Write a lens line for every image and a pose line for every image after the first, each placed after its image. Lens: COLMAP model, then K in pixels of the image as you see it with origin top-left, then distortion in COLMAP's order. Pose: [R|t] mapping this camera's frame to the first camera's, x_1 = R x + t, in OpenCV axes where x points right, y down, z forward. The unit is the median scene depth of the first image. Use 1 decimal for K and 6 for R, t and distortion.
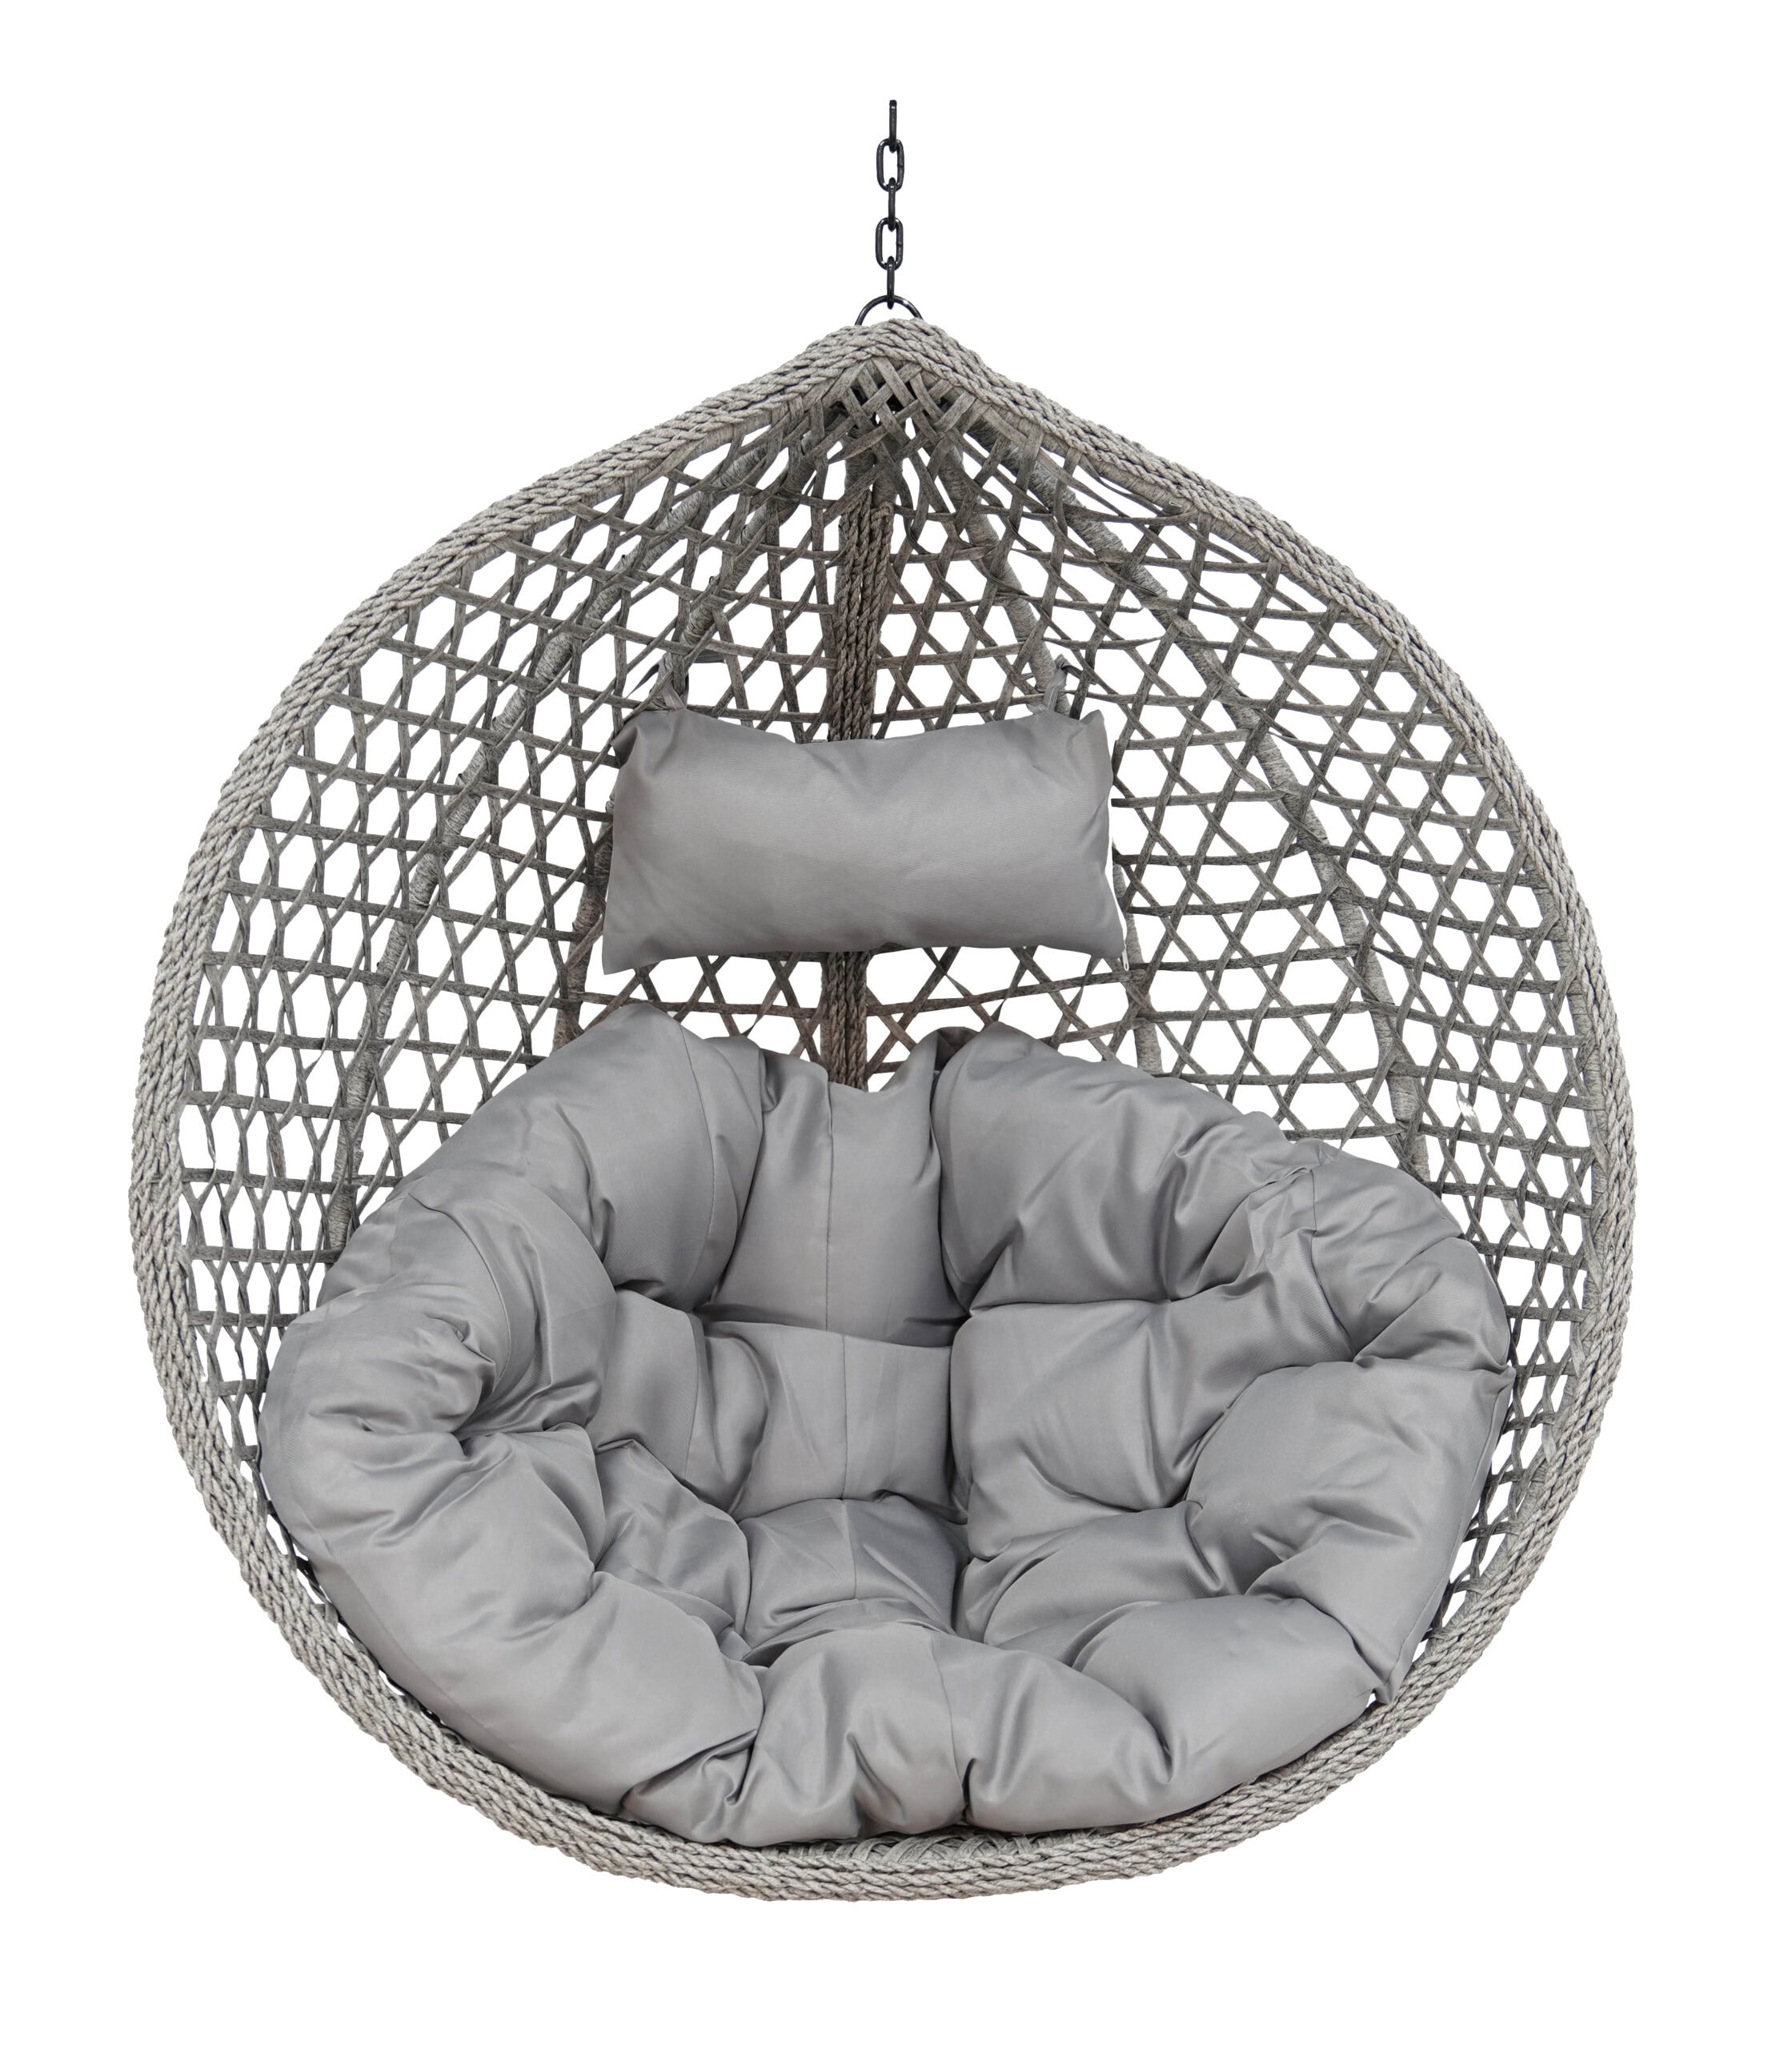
lens RADIAL K [[1866.4, 0, 895.3], [0, 1866.4, 1007.9], [0, 0, 1]] dist [-0.012007, 0.000000]
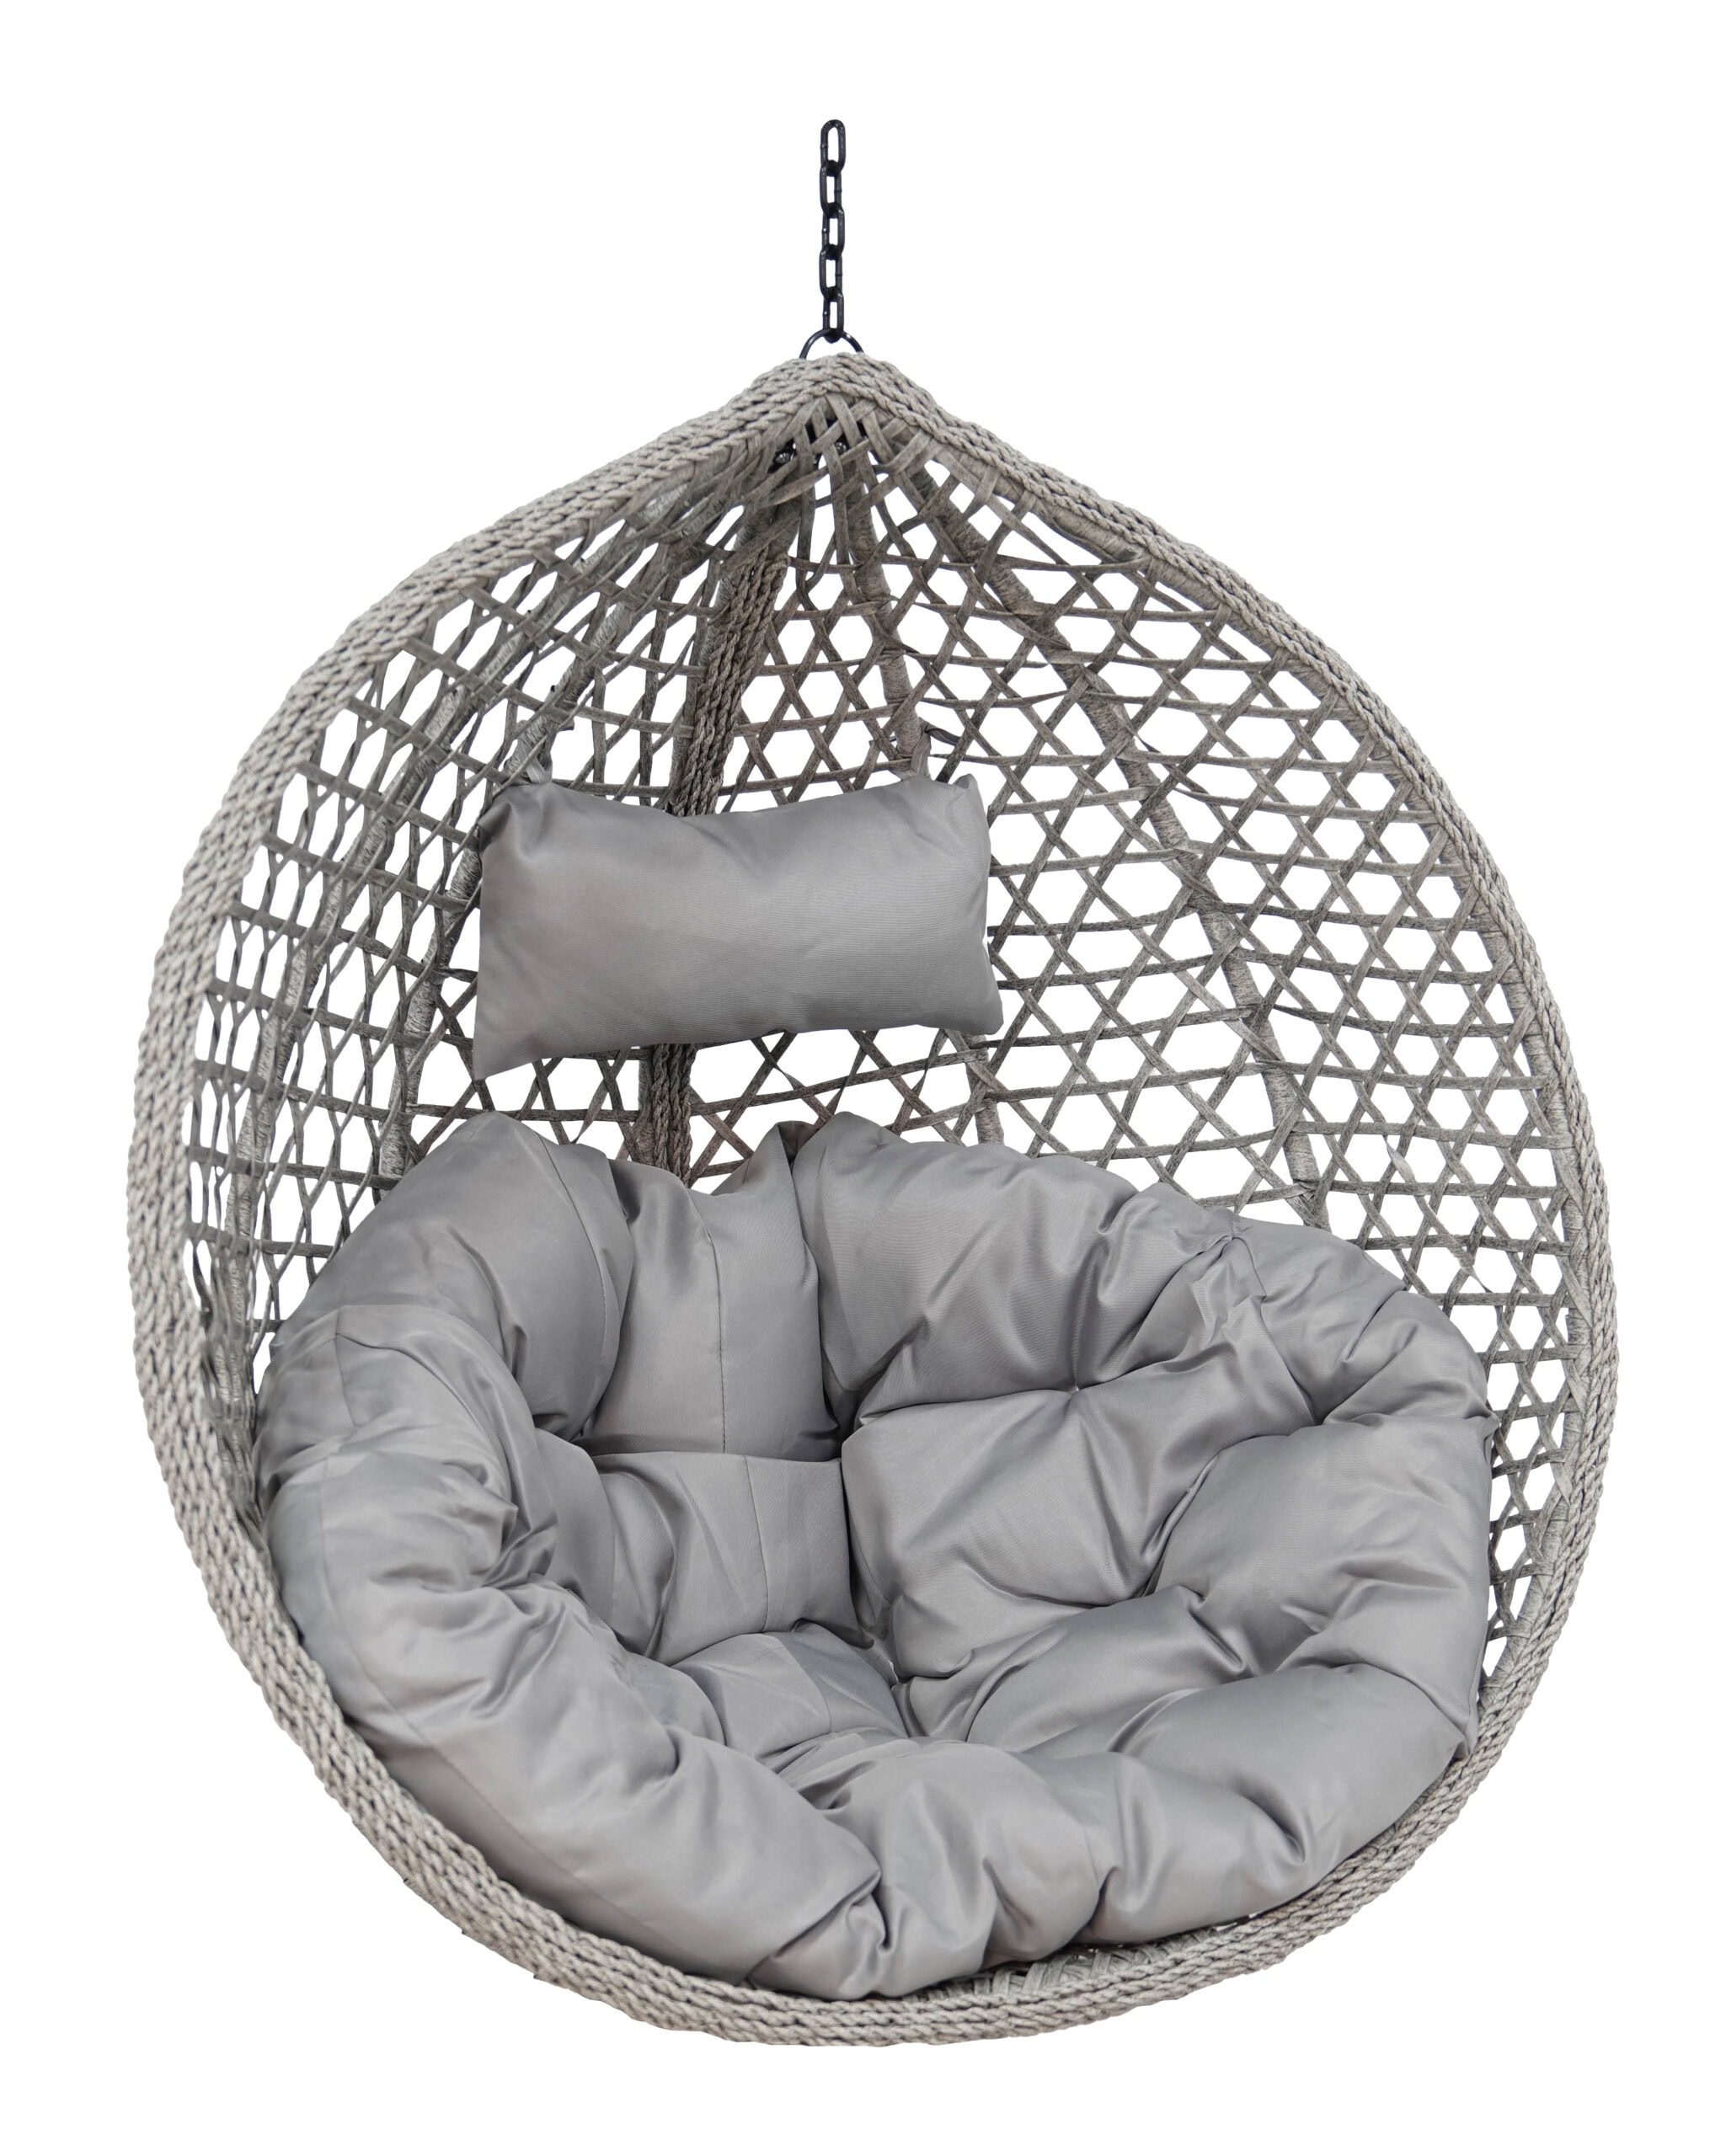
lens RADIAL K [[1981.1, 0, 864.9], [0, 1981.1, 1095.1], [0, 0, 1]] dist [-0.020648, 0.000000]
pose [[0.976267, -0.060058, 0.208077, -0.209044], [0.062809, 0.998003, -0.006635, 0.009261], [-0.207263, 0.019547, 0.978090, 0.032885]]
